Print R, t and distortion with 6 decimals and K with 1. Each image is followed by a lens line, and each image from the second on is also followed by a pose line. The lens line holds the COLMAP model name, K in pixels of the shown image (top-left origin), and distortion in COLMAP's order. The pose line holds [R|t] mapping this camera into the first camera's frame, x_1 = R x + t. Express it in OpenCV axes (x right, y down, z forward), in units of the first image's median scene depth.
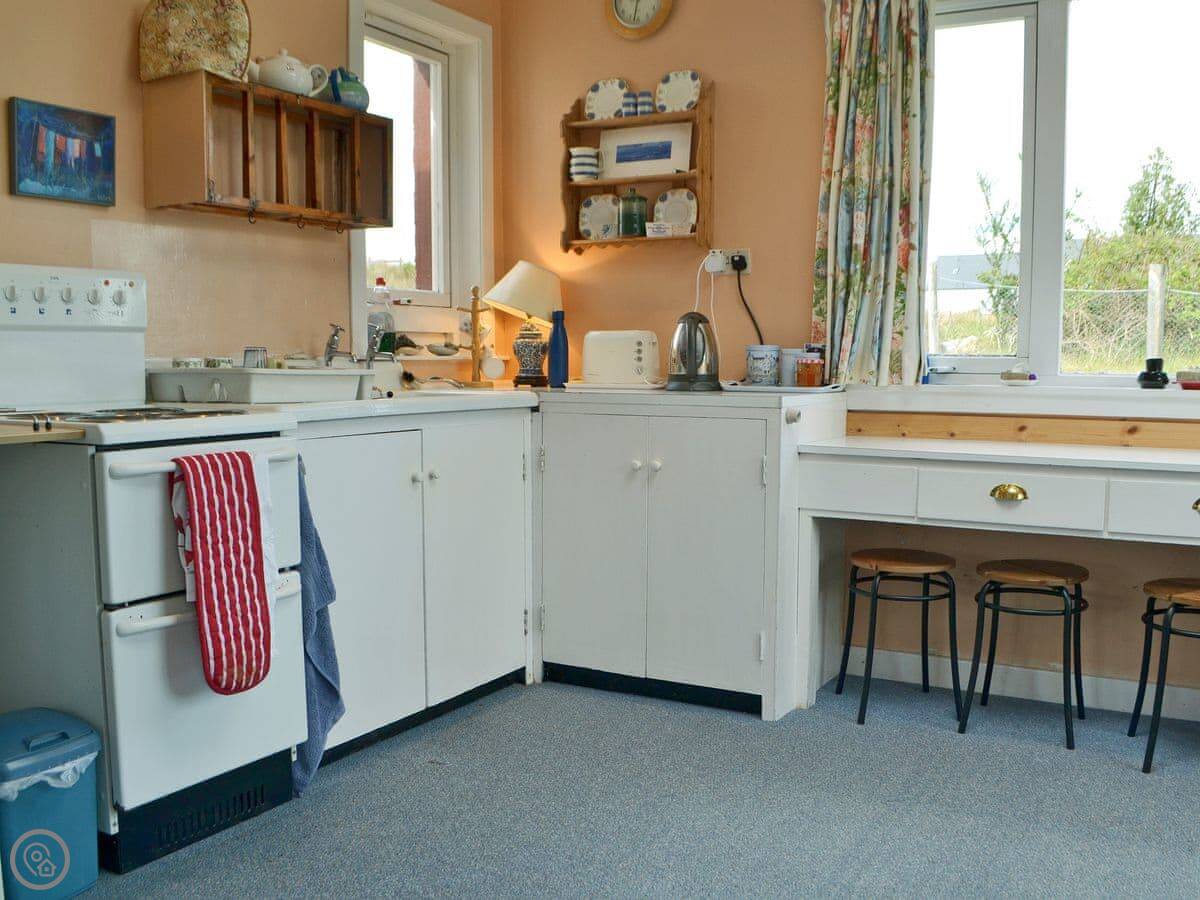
lens RADIAL K [[1464.6, 0, 600.0], [0, 1464.6, 450.0], [0, 0, 1]] dist [0.238610, -0.799154]
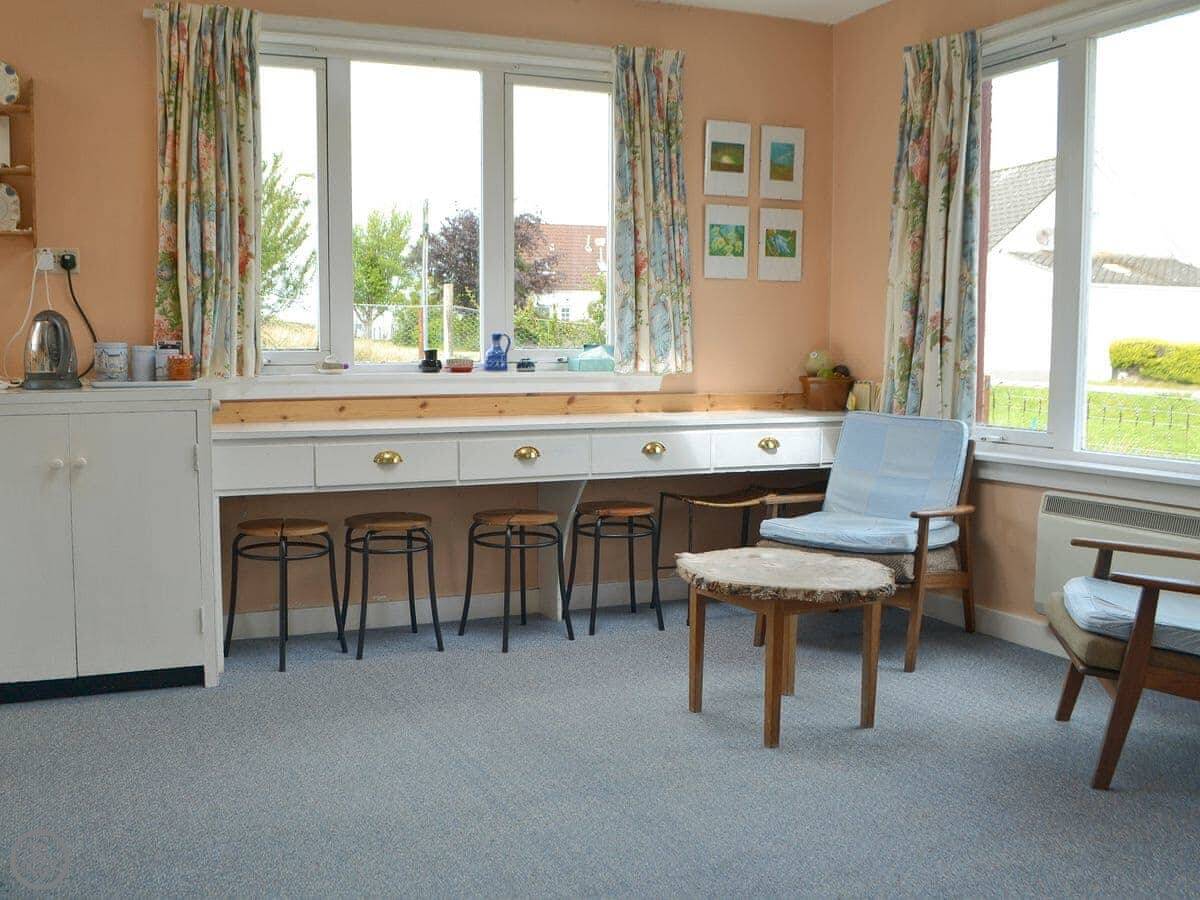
lens RADIAL K [[1257.5, 0, 600.0], [0, 1257.5, 450.0], [0, 0, 1]] dist [-0.015537, 0.275159]
pose [[0.668298, -0.079250, 0.739660, -0.343773], [0.065907, 0.996707, 0.047243, -0.015660], [-0.740968, 0.017177, 0.671320, 0.150328]]
